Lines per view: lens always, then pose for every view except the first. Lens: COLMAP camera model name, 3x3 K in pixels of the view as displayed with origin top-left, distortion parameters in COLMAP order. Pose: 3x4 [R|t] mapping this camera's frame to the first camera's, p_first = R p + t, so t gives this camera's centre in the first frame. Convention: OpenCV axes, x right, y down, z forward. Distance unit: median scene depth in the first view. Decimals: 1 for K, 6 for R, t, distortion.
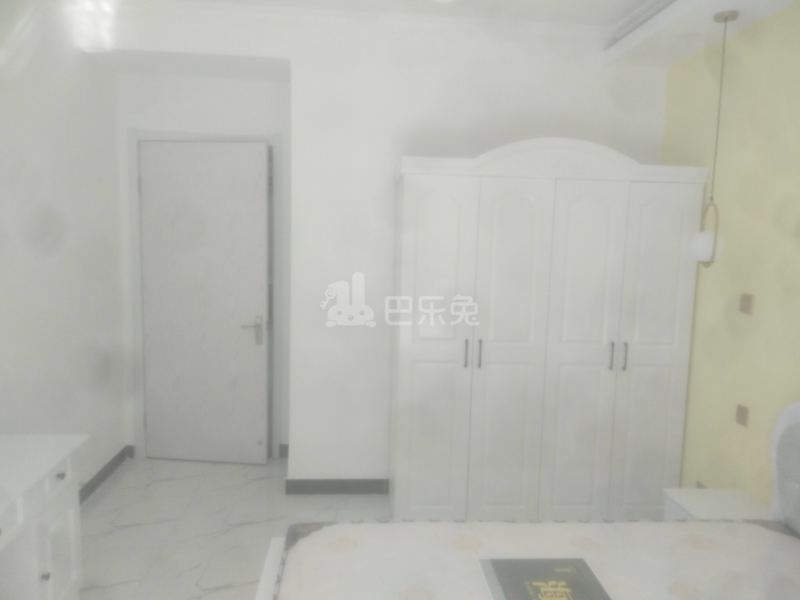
lens RADIAL K [[613.9, 0, 400.0], [0, 613.9, 300.0], [0, 0, 1]] dist [-0.022015, -0.004195]
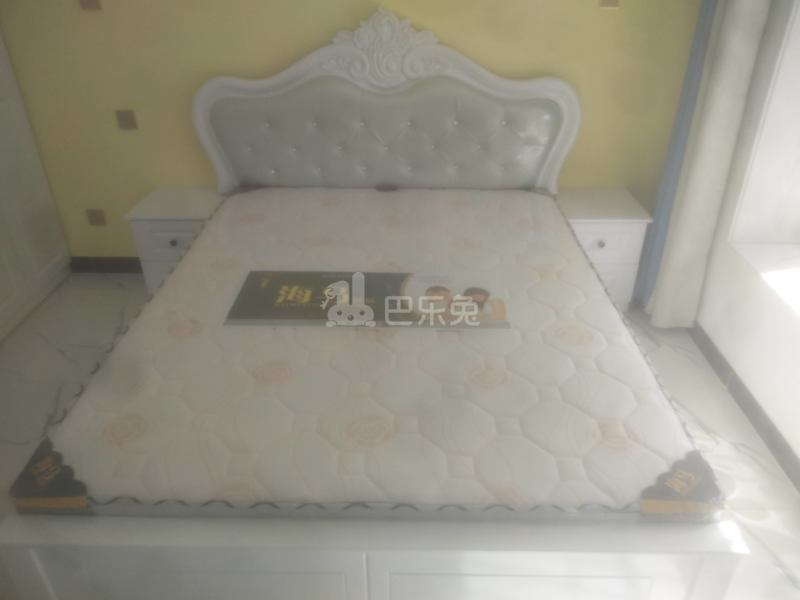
lens RADIAL K [[613.9, 0, 400.0], [0, 613.9, 300.0], [0, 0, 1]] dist [-0.022015, -0.004195]
pose [[0.093932, -0.511424, 0.854179, -0.513303], [0.121808, 0.857430, 0.499976, -0.002125], [-0.988099, 0.057082, 0.142836, 0.577748]]
